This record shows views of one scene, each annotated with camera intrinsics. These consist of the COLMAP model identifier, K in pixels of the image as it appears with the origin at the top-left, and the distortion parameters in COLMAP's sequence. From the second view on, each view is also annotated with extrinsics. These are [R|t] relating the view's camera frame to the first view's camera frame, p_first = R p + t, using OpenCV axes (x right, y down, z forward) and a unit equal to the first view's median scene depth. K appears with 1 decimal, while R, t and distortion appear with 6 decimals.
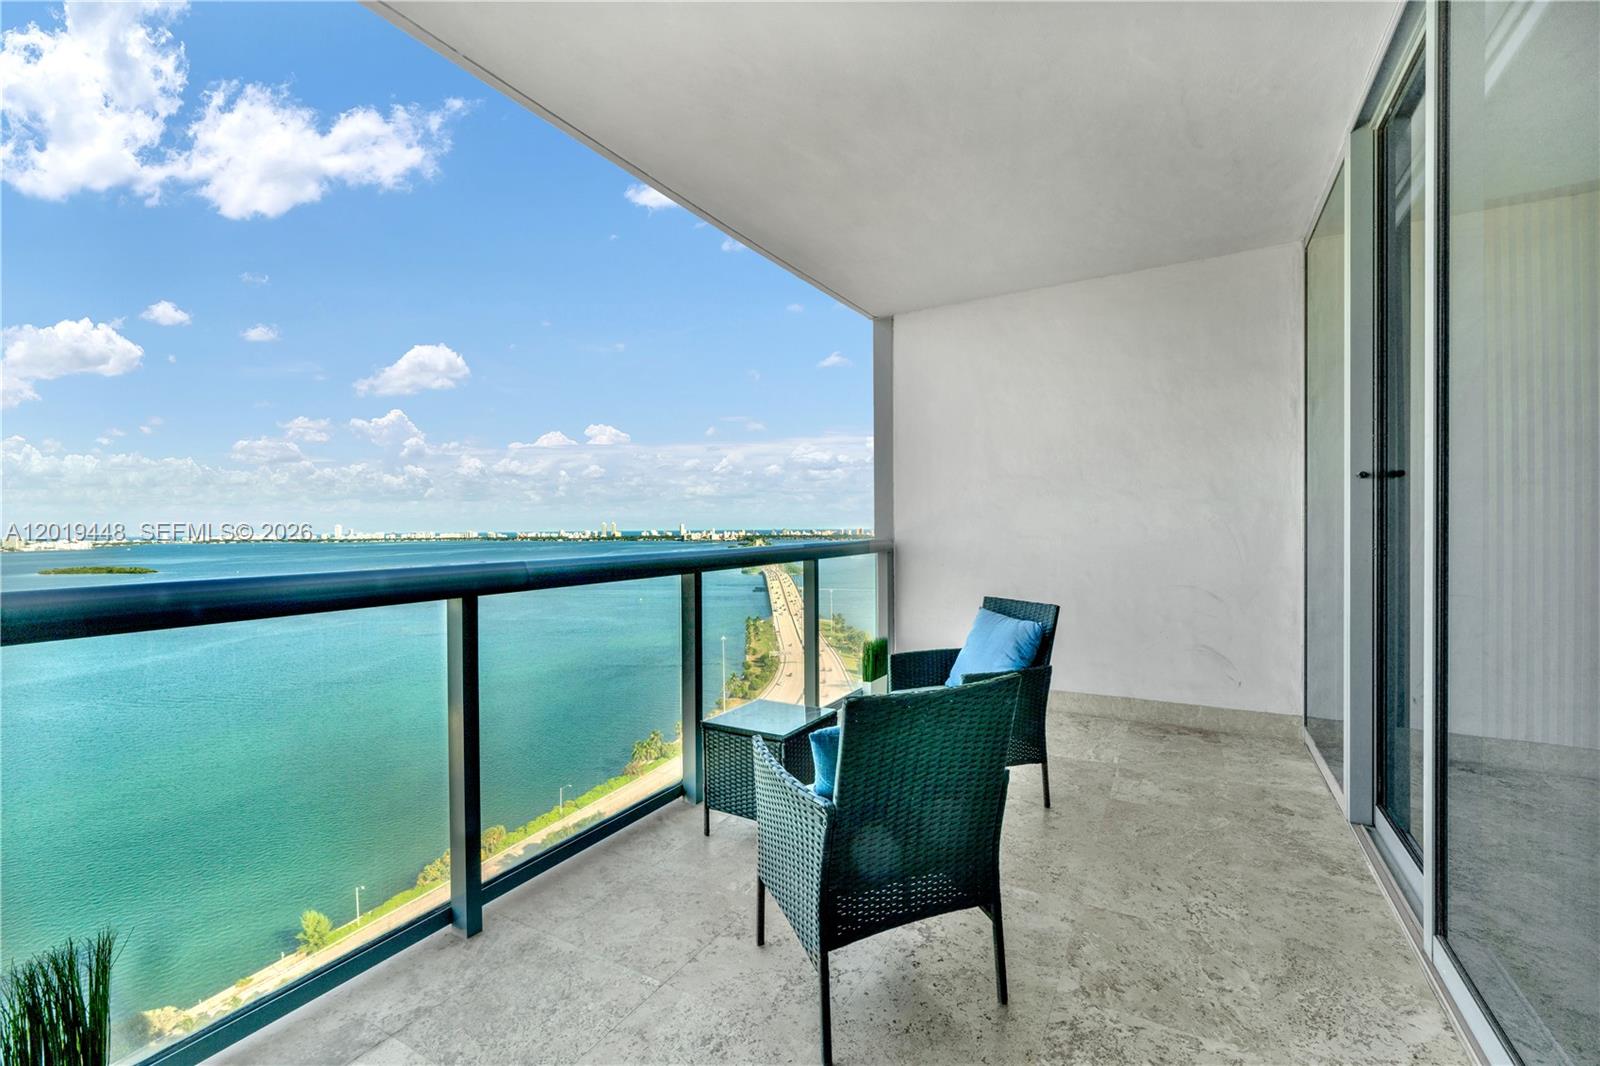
lens RADIAL K [[650.1, 0, 806.1], [0, 650.1, 529.4], [0, 0, 1]] dist [0.000325, 0.000026]
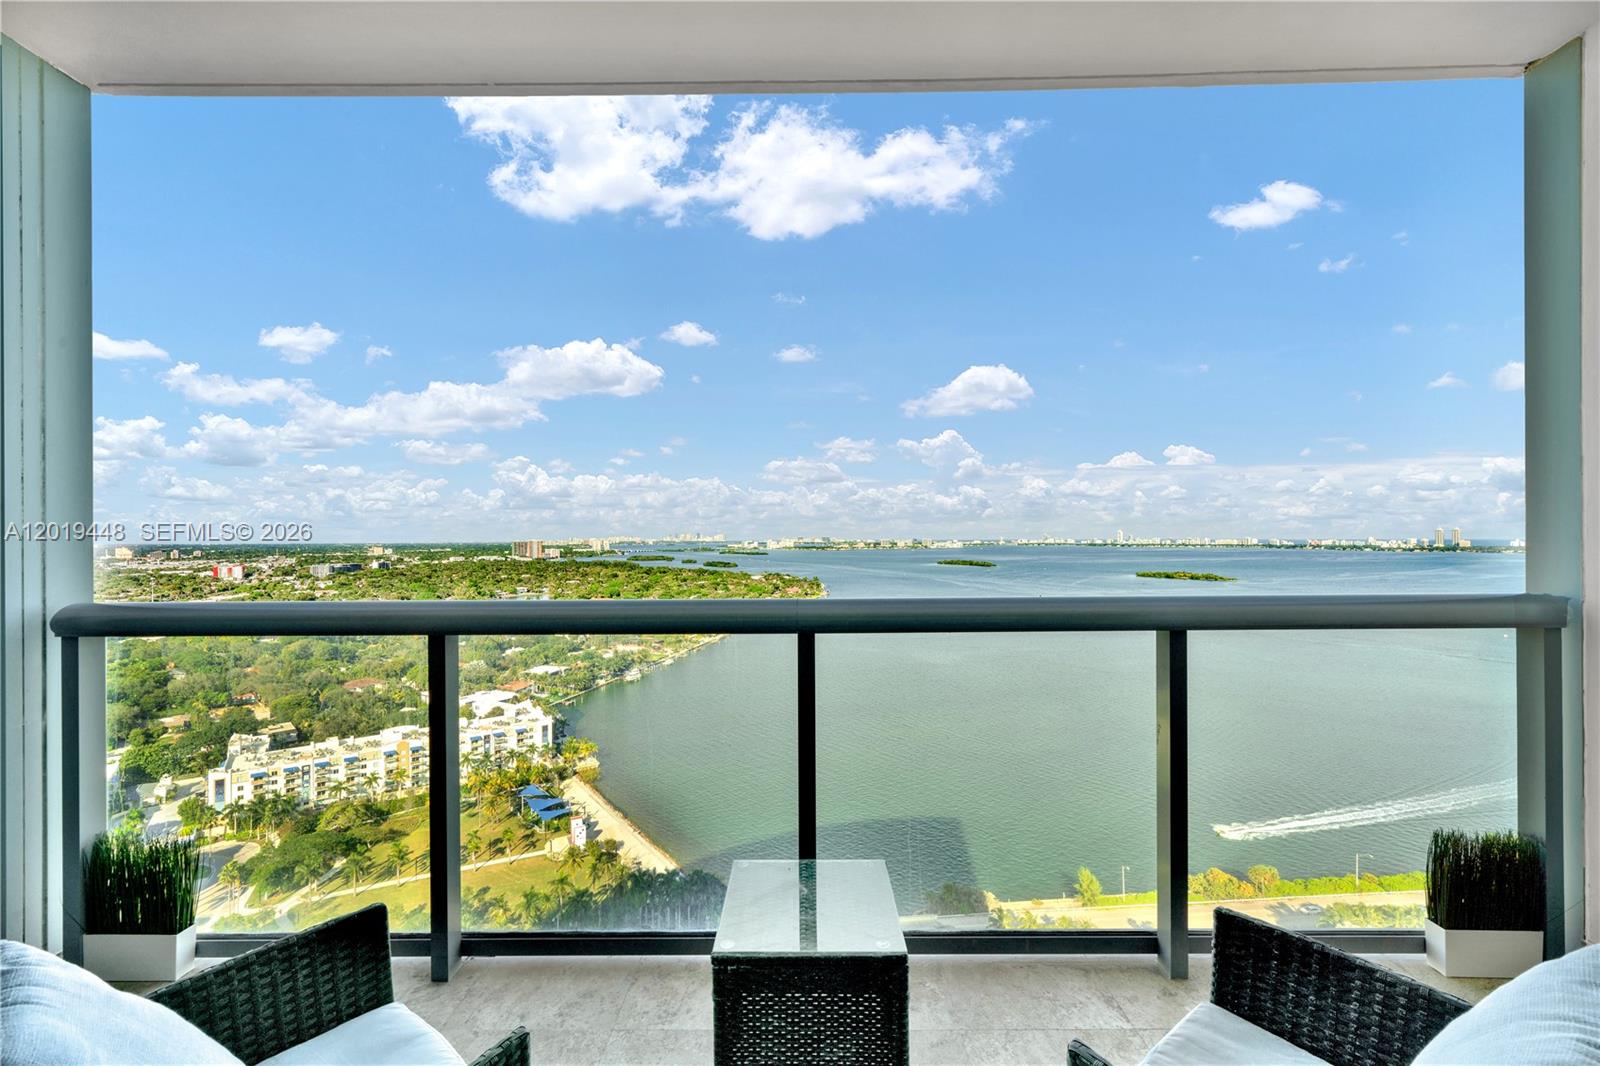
lens RADIAL K [[650.1, 0, 806.1], [0, 650.1, 529.4], [0, 0, 1]] dist [0.000325, 0.000026]
pose [[0.999990, -0.004376, 0.000764, -0.837027], [0.004375, 0.999990, 0.000936, -0.032780], [-0.000768, -0.000933, 0.999999, -0.001188]]
